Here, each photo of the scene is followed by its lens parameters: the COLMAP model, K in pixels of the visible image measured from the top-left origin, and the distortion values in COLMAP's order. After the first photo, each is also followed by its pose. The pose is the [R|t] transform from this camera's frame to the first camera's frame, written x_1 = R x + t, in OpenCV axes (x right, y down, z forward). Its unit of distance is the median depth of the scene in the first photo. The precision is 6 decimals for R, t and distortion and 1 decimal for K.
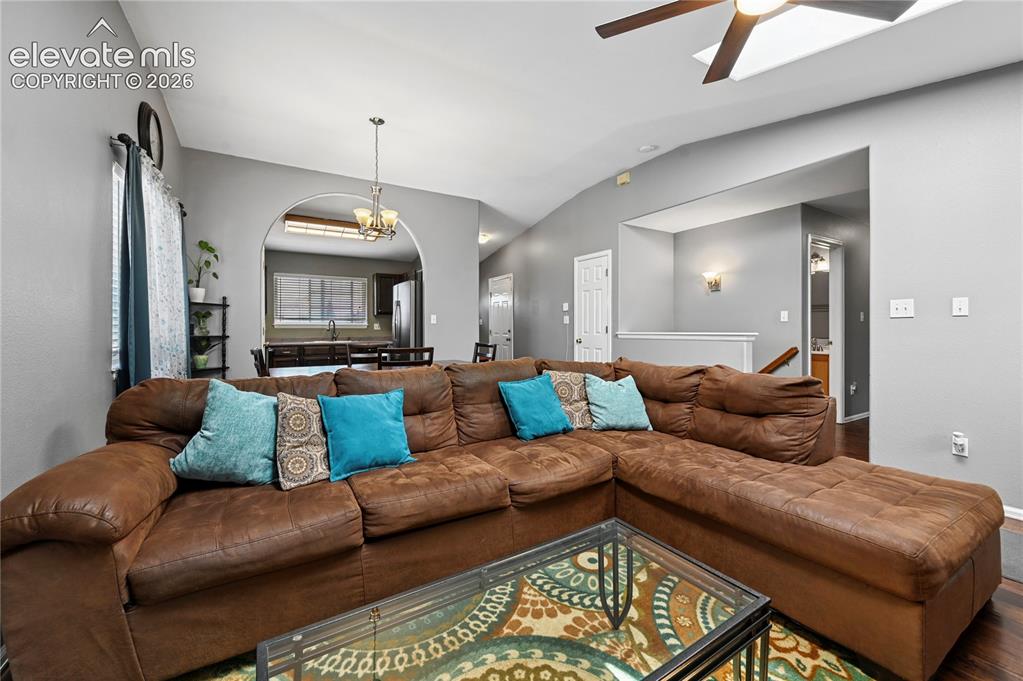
lens RADIAL K [[417.0, 0, 536.8], [0, 417.0, 331.5], [0, 0, 1]] dist [-0.000751, -0.000096]
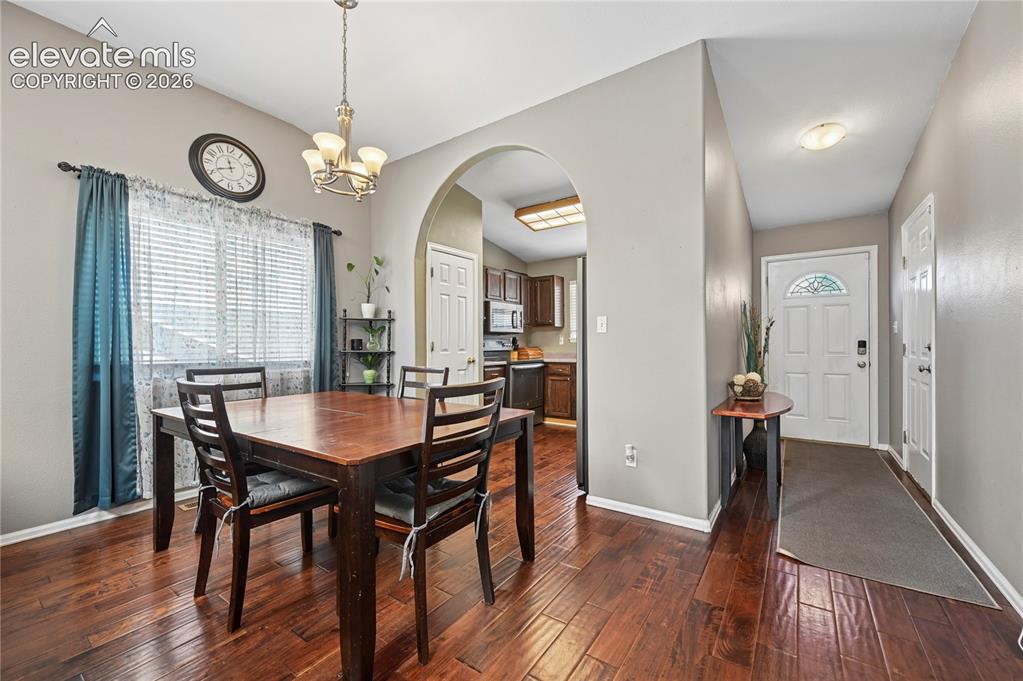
lens RADIAL K [[409.3, 0, 528.7], [0, 409.3, 343.4], [0, 0, 1]] dist [0.009153, 0.000244]
pose [[0.400527, -0.002951, -0.916280, 0.237891], [-0.000441, 0.999994, -0.003413, -0.005015], [0.916285, 0.001771, 0.400523, 0.909407]]
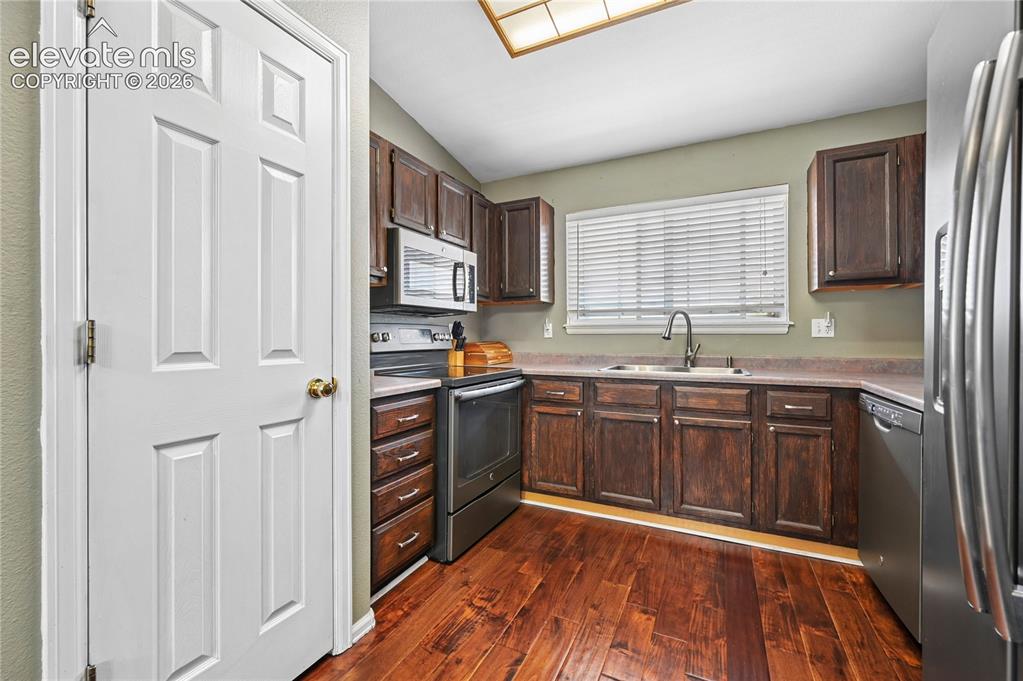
lens RADIAL K [[413.6, 0, 523.7], [0, 413.6, 335.6], [0, 0, 1]] dist [0.000565, -0.000094]
pose [[0.527283, -0.003492, -0.849682, -0.425501], [-0.004569, 0.999965, -0.006945, -0.003738], [0.849677, 0.007545, 0.527249, 1.158171]]
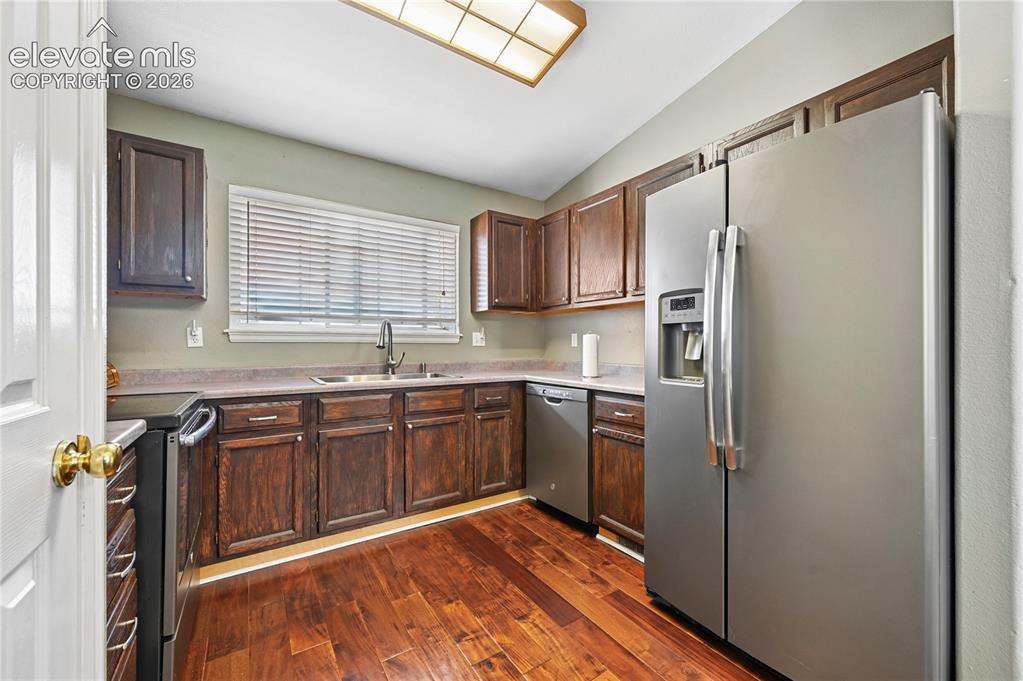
lens RADIAL K [[409.3, 0, 528.7], [0, 409.3, 343.4], [0, 0, 1]] dist [0.009153, 0.000244]
pose [[0.999436, 0.000737, 0.033571, -0.629263], [-0.000421, 0.999956, -0.009423, -0.005138], [-0.033576, 0.009404, 0.999392, 1.040973]]
